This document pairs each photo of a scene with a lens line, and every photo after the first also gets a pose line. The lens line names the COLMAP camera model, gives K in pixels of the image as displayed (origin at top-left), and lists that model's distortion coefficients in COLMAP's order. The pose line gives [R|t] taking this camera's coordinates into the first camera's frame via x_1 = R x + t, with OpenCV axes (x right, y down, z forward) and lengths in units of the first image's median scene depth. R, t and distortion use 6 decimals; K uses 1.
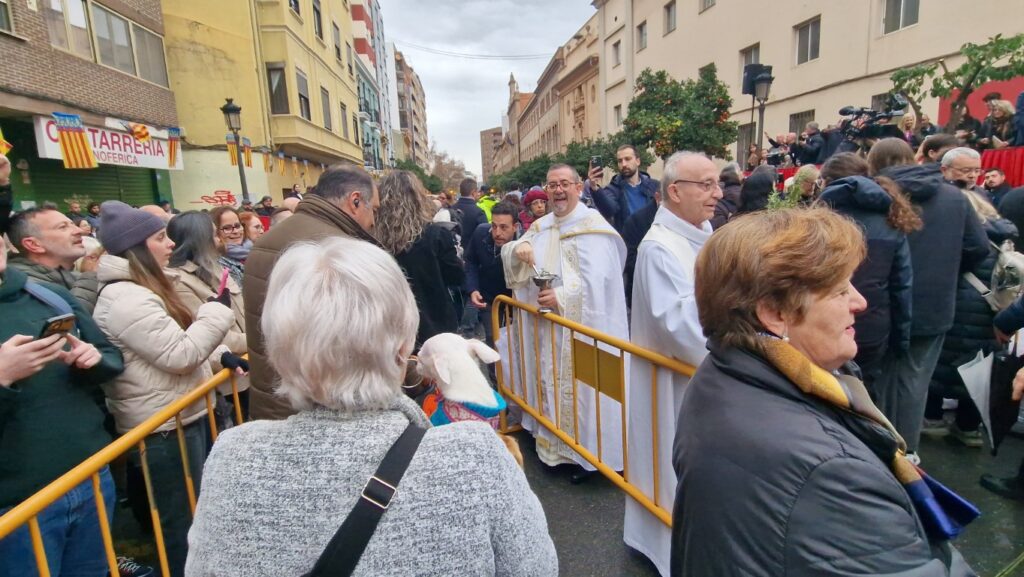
lens RADIAL K [[524.1, 0, 511.8], [0, 524.1, 281.6], [0, 0, 1]] dist [0.003558, -0.001004]
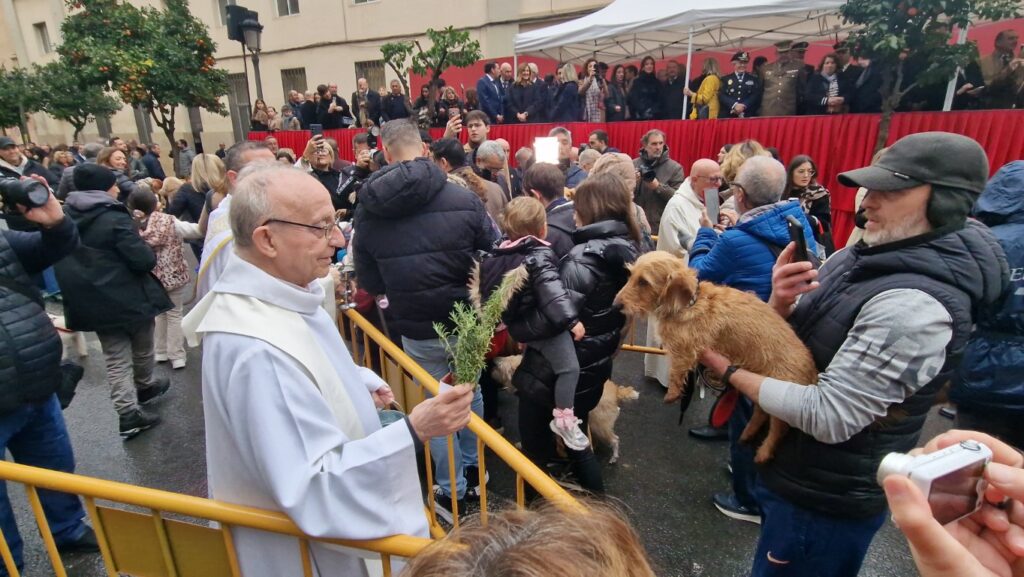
lens RADIAL K [[524.1, 0, 523.5], [0, 524.1, 289.6], [0, 0, 1]] dist [0.003558, -0.001004]
pose [[0.625795, -0.186036, 0.757477, 0.005922], [0.111671, 0.982505, 0.149045, -0.018374], [-0.771952, -0.008683, 0.635621, 0.048984]]
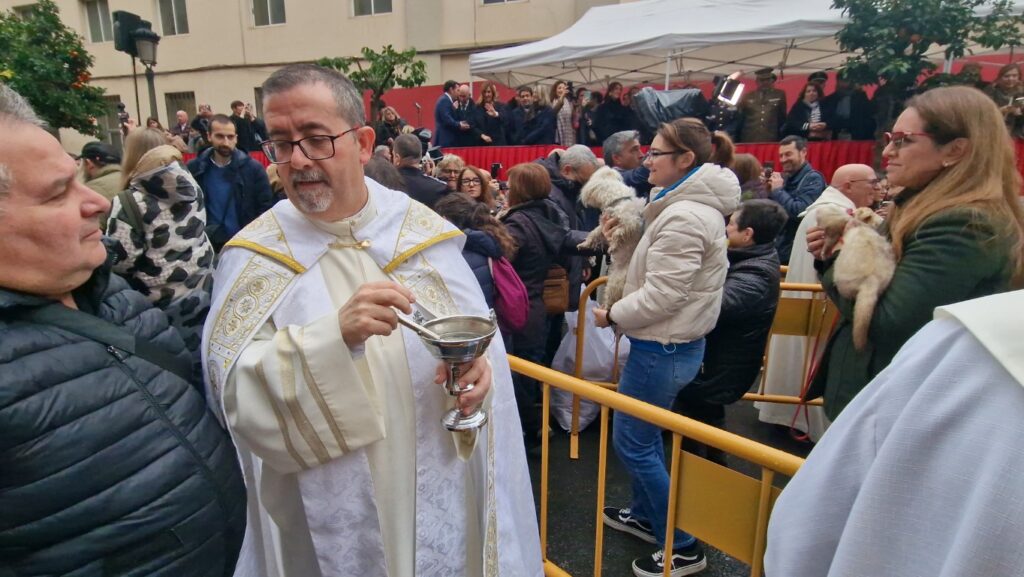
lens RADIAL K [[524.1, 0, 498.3], [0, 524.1, 285.3], [0, 0, 1]] dist [0.003558, -0.001004]
pose [[0.488405, -0.139370, 0.861415, 0.009032], [0.119091, 0.988573, 0.092421, -0.021520], [-0.864452, 0.057448, 0.499422, 0.129370]]
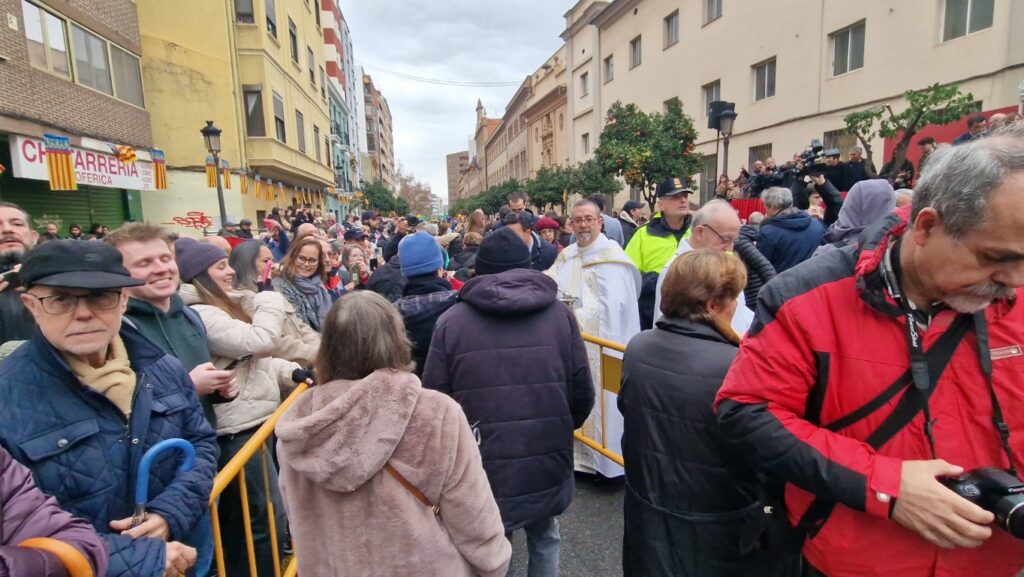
lens RADIAL K [[524.1, 0, 511.2], [0, 524.1, 286.2], [0, 0, 1]] dist [0.003558, -0.001004]
pose [[0.997805, 0.003524, 0.066130, -0.021748], [-0.001188, 0.999375, -0.035326, 0.000541], [-0.066213, 0.035170, 0.997186, -0.018167]]
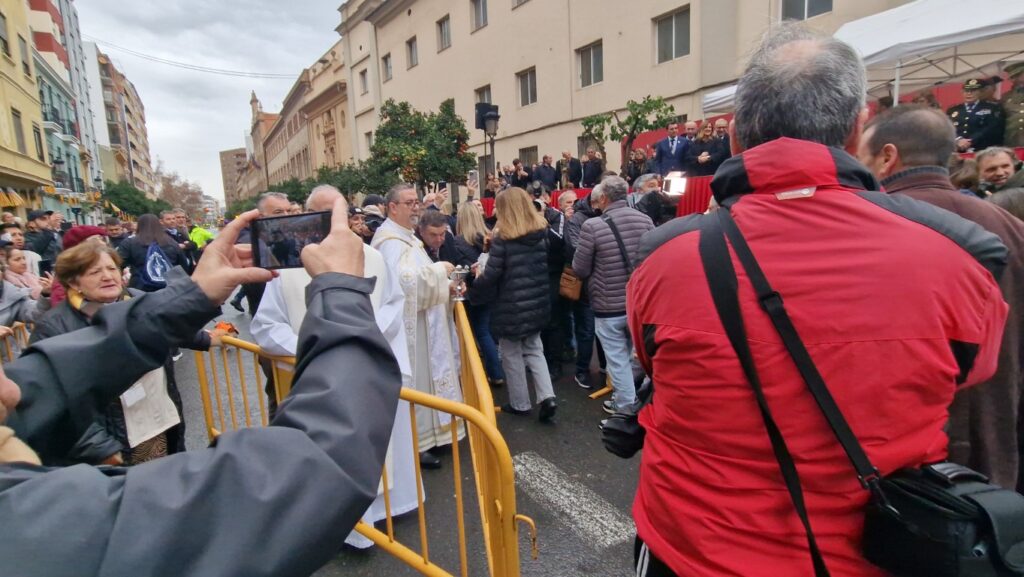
lens RADIAL K [[524.1, 0, 498.3], [0, 524.1, 278.3], [0, 0, 1]] dist [0.003558, -0.001004]
pose [[0.913204, -0.054496, 0.403842, 0.015235], [0.076047, 0.996399, -0.037506, 0.001536], [-0.400344, 0.064962, 0.914060, -0.006462]]
